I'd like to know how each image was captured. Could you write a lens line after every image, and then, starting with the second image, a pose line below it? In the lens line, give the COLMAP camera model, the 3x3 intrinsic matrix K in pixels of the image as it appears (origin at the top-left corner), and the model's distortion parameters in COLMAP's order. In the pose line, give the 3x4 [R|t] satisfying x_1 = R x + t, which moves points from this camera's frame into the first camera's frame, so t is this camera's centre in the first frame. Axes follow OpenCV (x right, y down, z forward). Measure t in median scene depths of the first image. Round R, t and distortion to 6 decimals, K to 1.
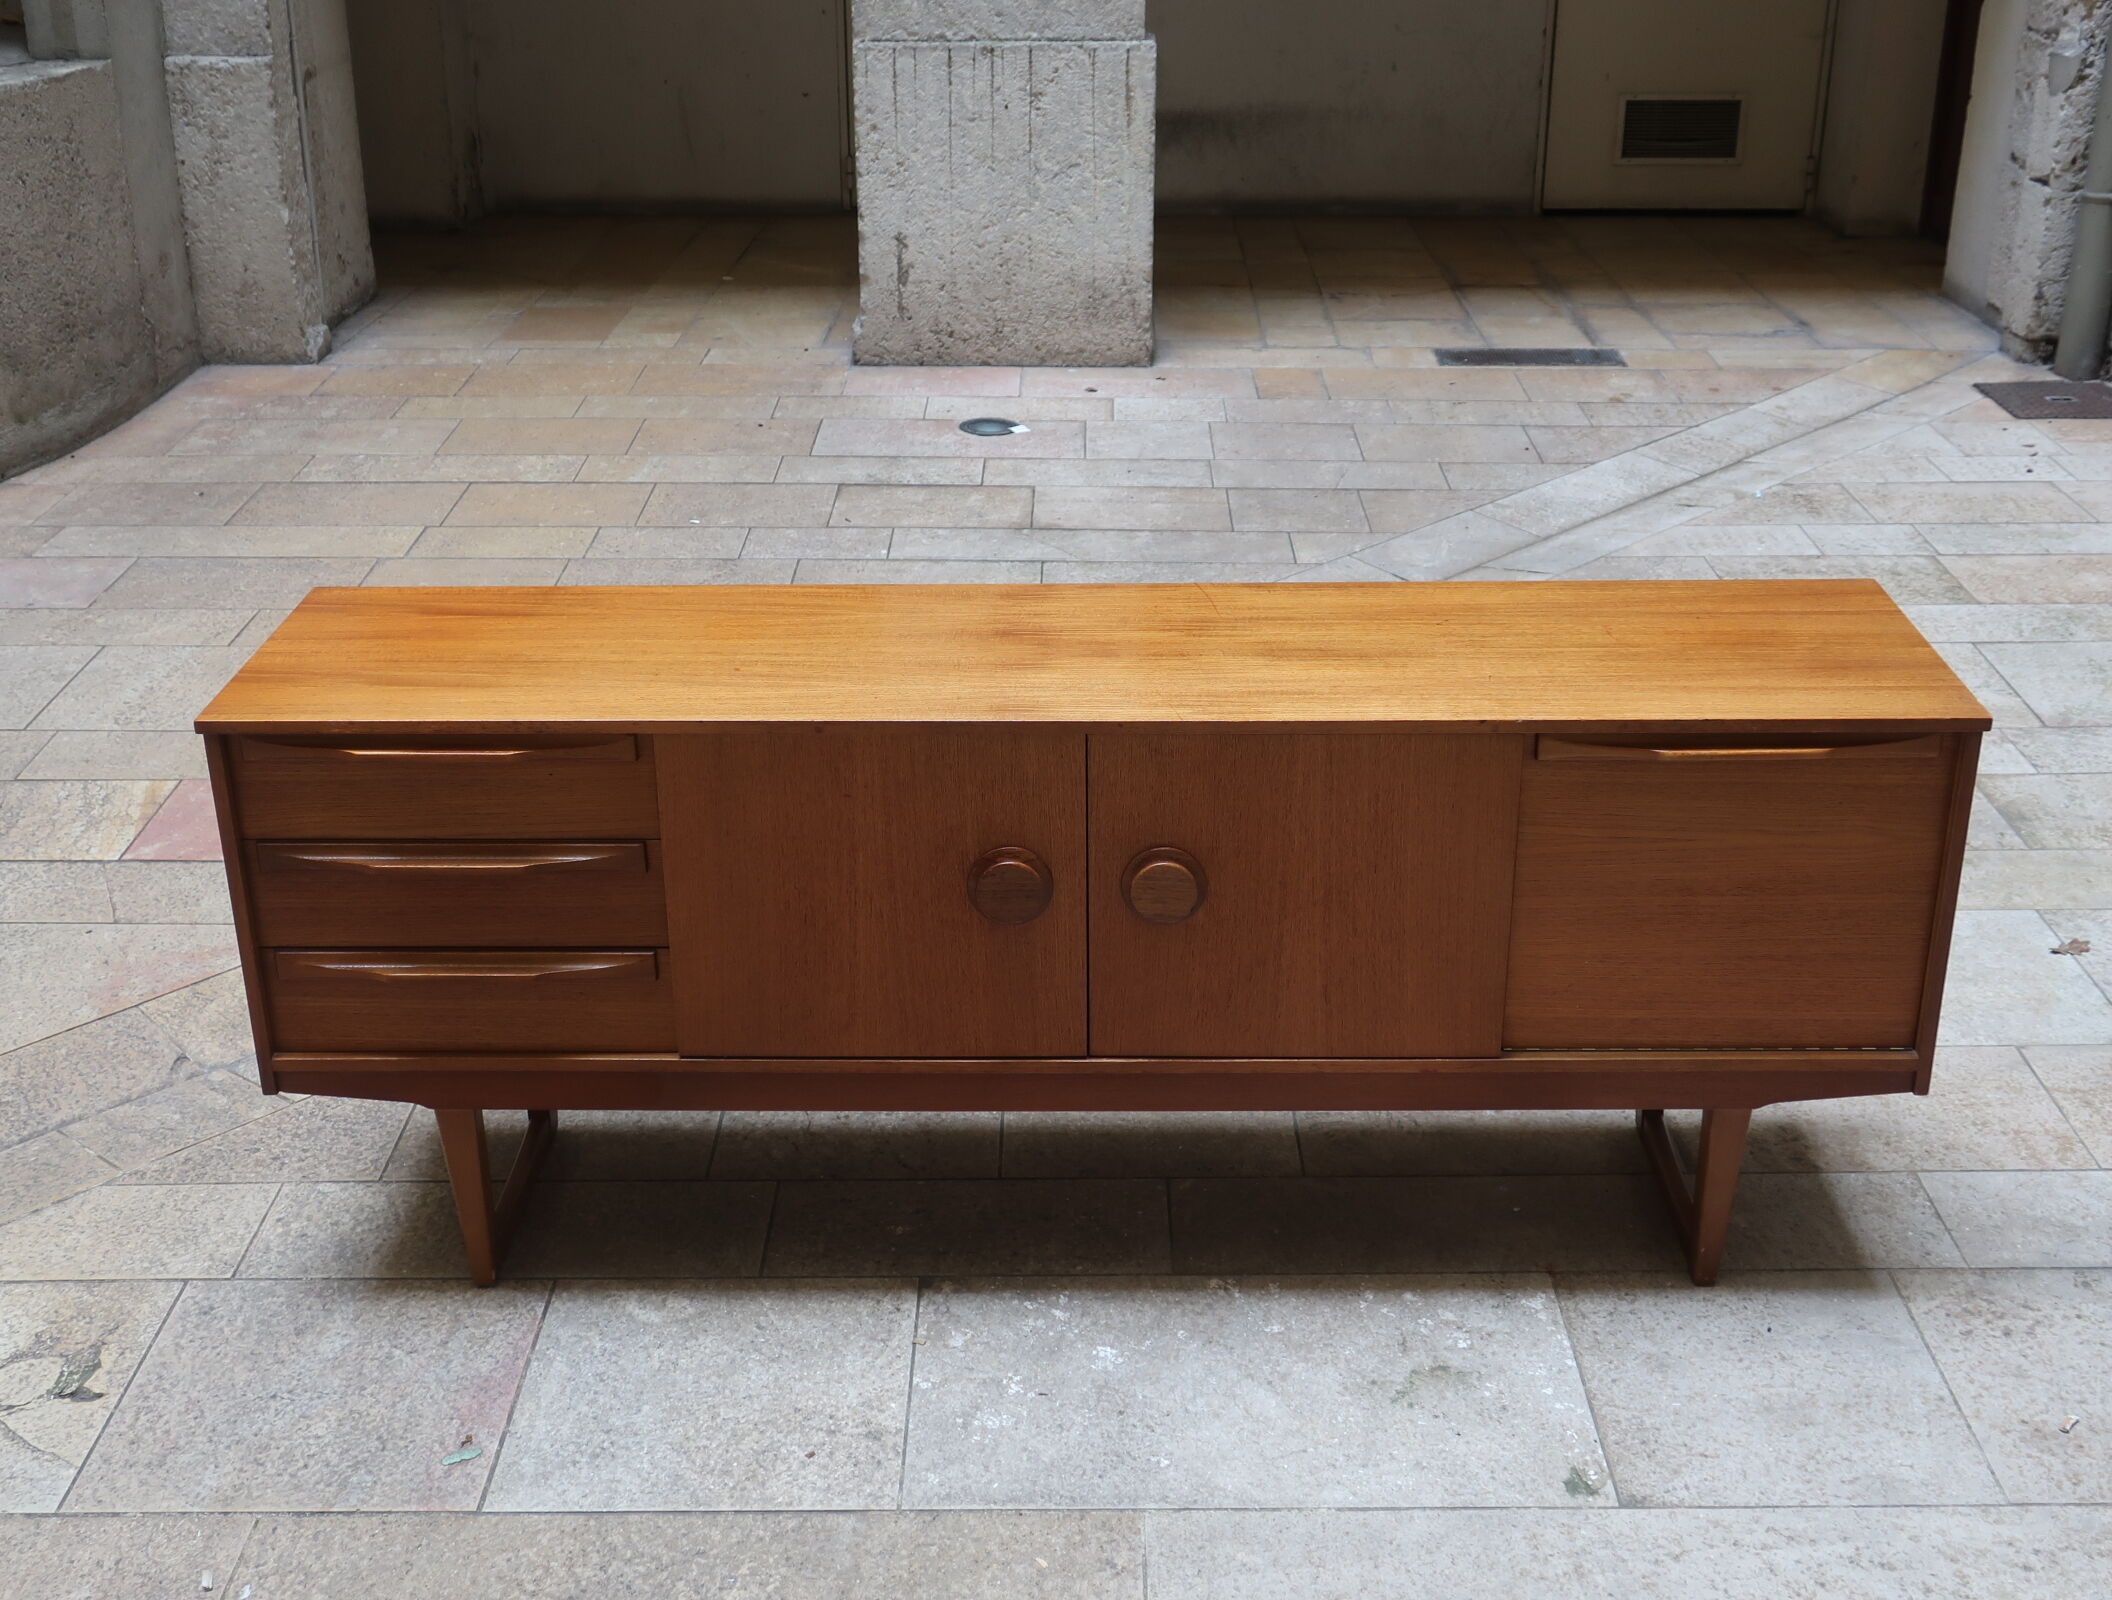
lens RADIAL K [[2475.3, 0, 1060.4], [0, 2475.3, 802.3], [0, 0, 1]] dist [0.005771, 0.000000]
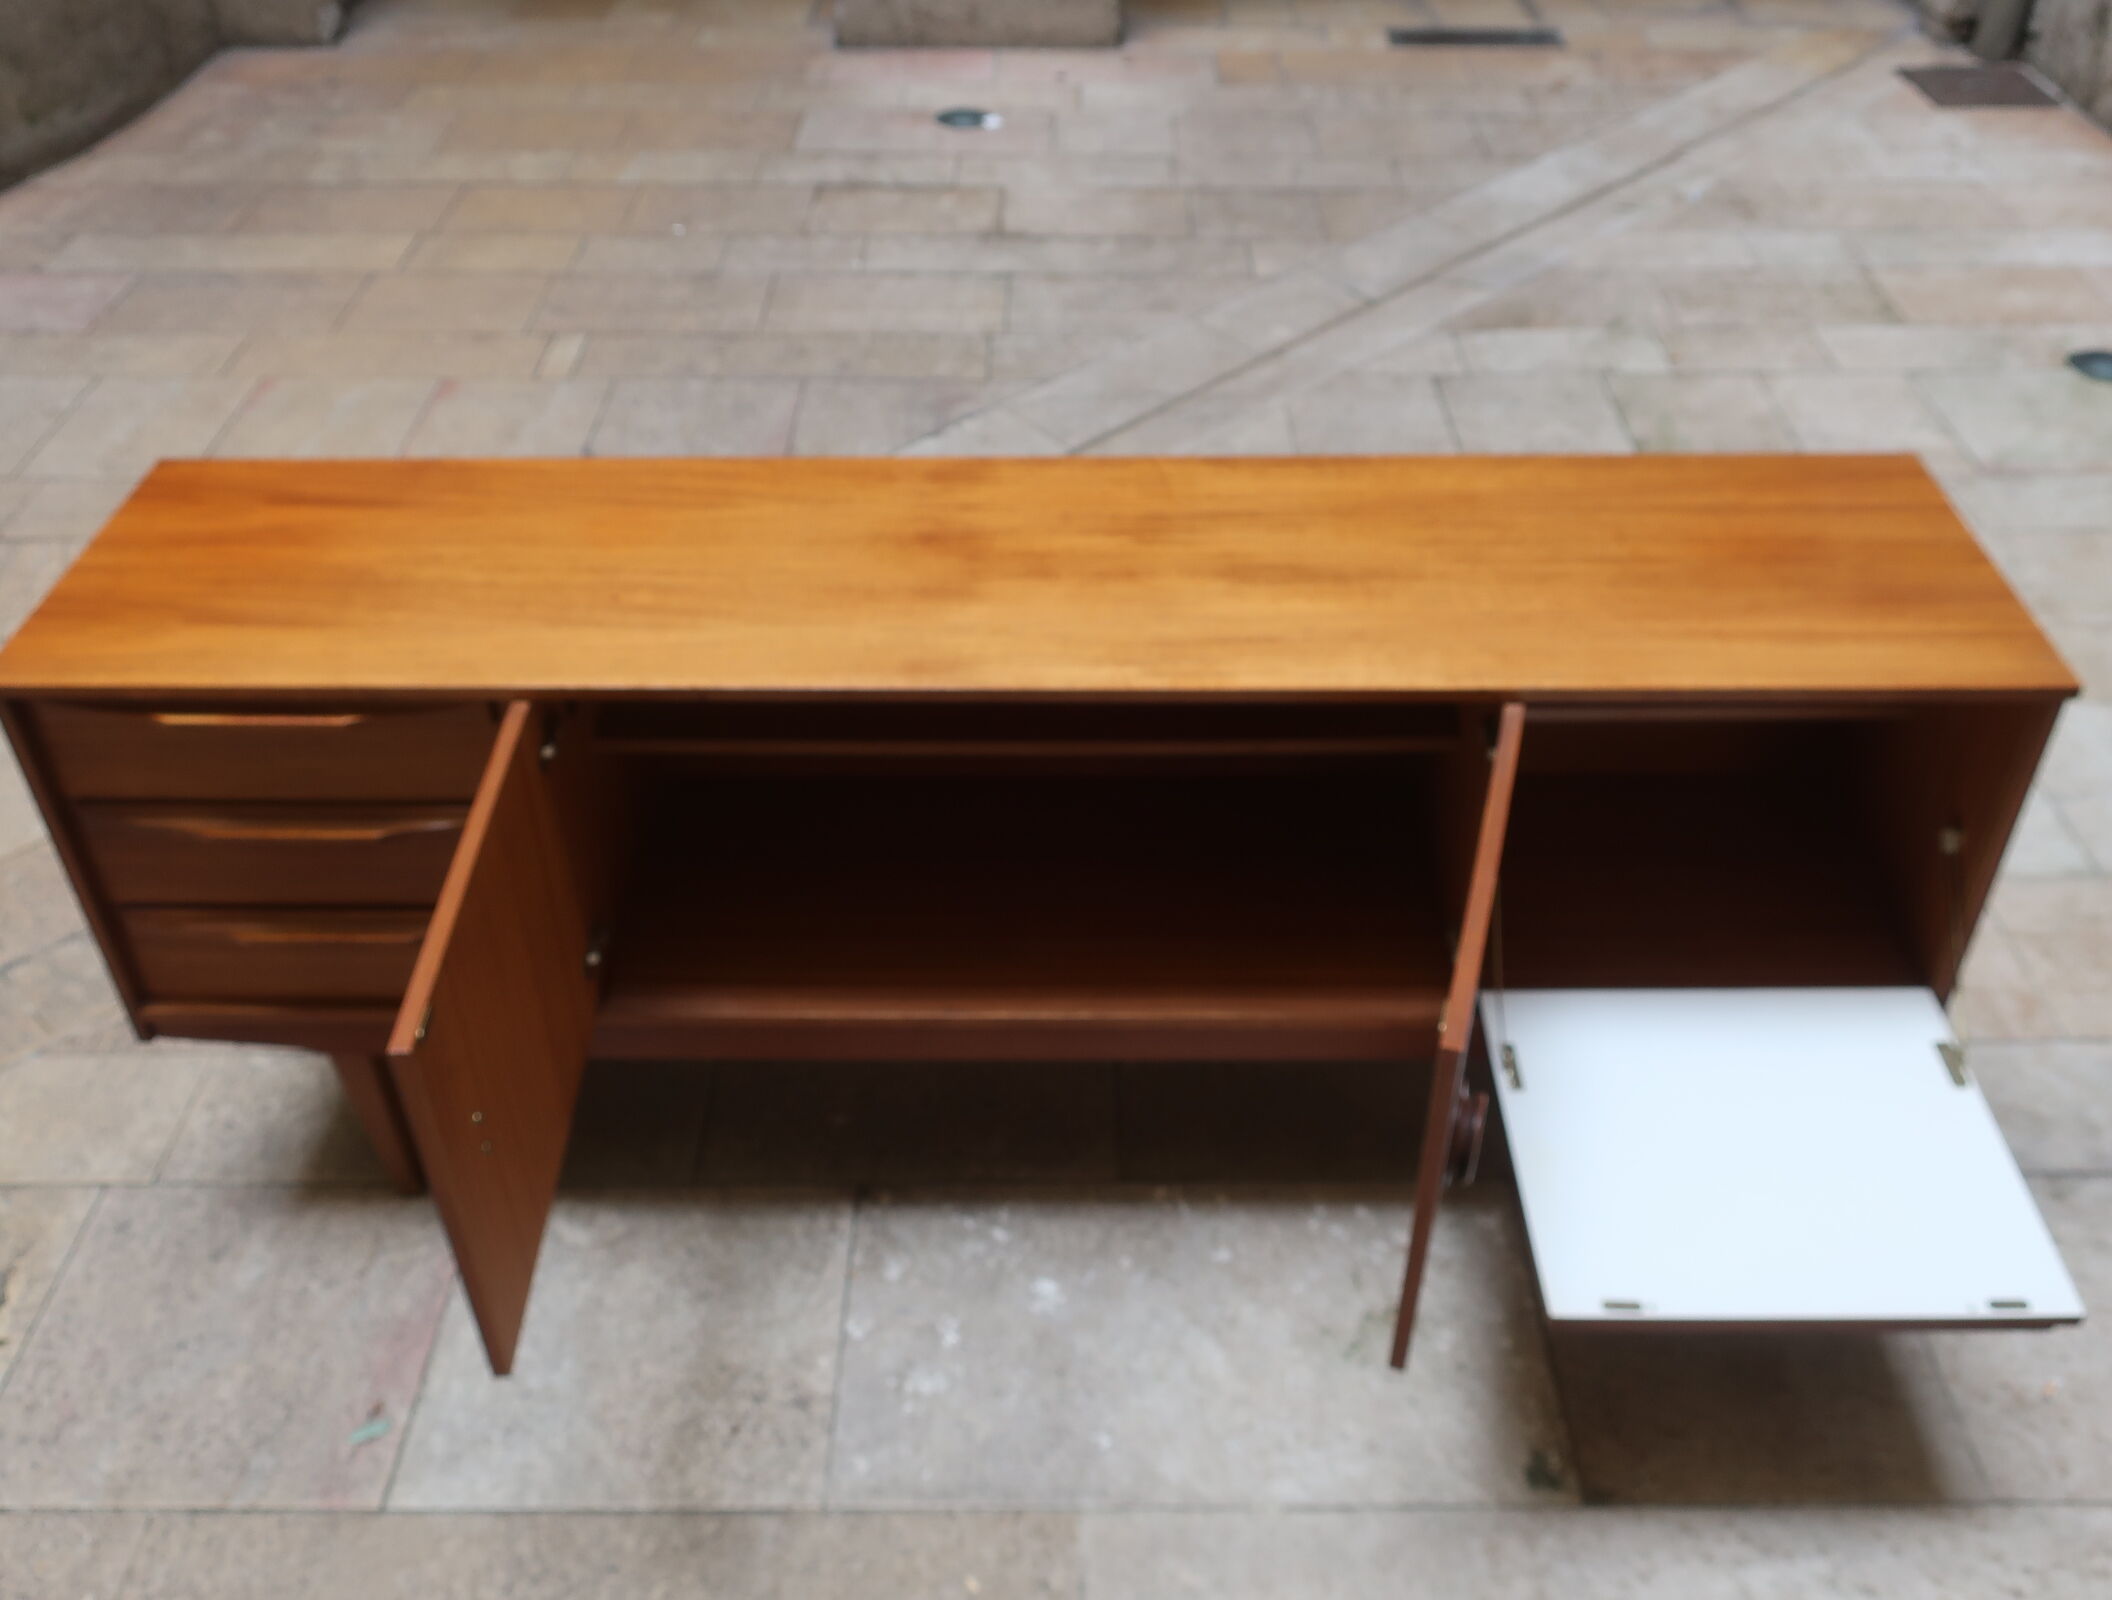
lens RADIAL K [[1890.4, 0, 1053.3], [0, 1890.4, 799.7], [0, 0, 1]] dist [-0.006152, 0.014113]
pose [[0.999999, -0.001251, -0.000559, 0.020837], [0.001348, 0.970872, 0.239596, -0.134401], [0.000243, -0.239596, 0.970873, 0.321039]]
